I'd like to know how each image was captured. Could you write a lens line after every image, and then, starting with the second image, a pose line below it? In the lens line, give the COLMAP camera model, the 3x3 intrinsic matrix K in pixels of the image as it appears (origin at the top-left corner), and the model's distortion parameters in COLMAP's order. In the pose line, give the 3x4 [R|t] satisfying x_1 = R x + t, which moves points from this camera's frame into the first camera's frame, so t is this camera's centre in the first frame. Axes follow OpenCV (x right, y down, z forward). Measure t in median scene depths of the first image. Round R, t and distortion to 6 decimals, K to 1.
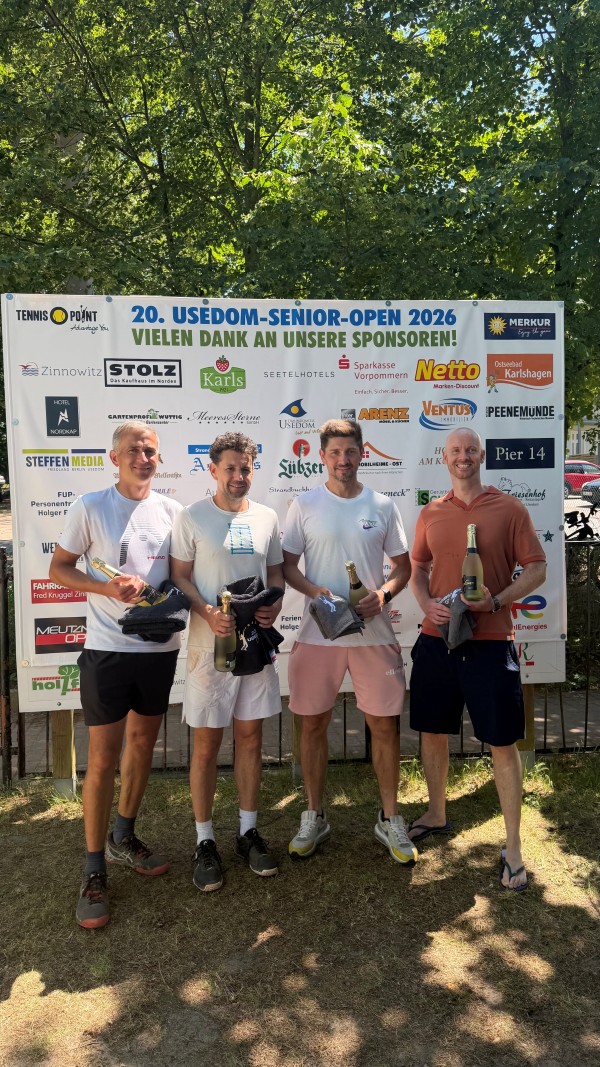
lens RADIAL K [[777.1, 0, 302.6], [0, 777.1, 538.2], [0, 0, 1]] dist [0.108927, -0.246697]
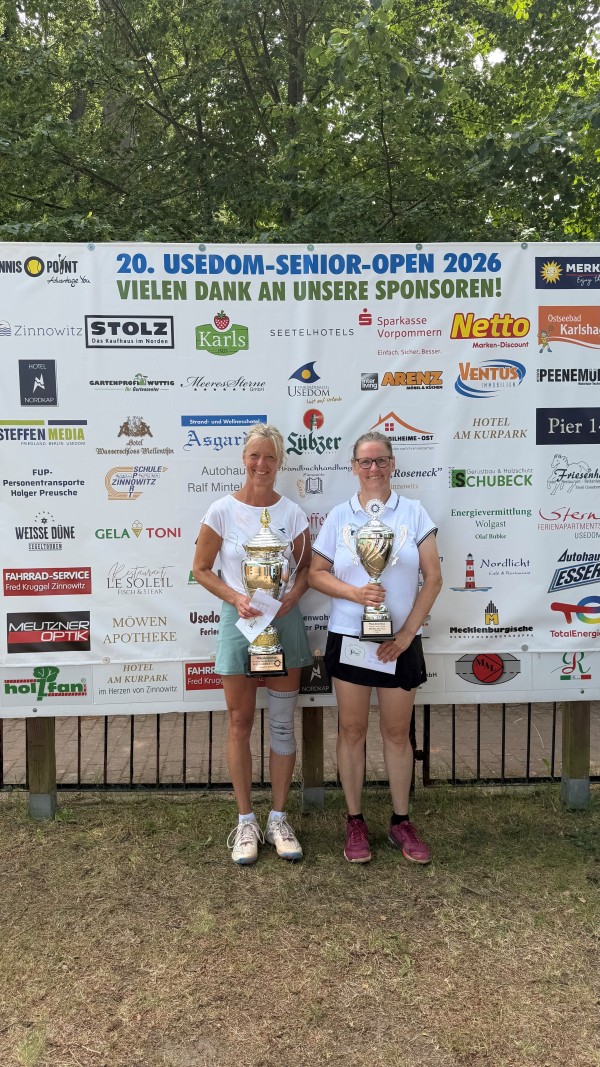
lens RADIAL K [[777.1, 0, 298.0], [0, 777.1, 535.8], [0, 0, 1]] dist [0.108927, -0.246697]
pose [[0.996206, 0.011050, -0.086325, 0.057088], [-0.009813, 0.999843, 0.014736, -0.000584], [0.086474, -0.013833, 0.996158, 0.147129]]
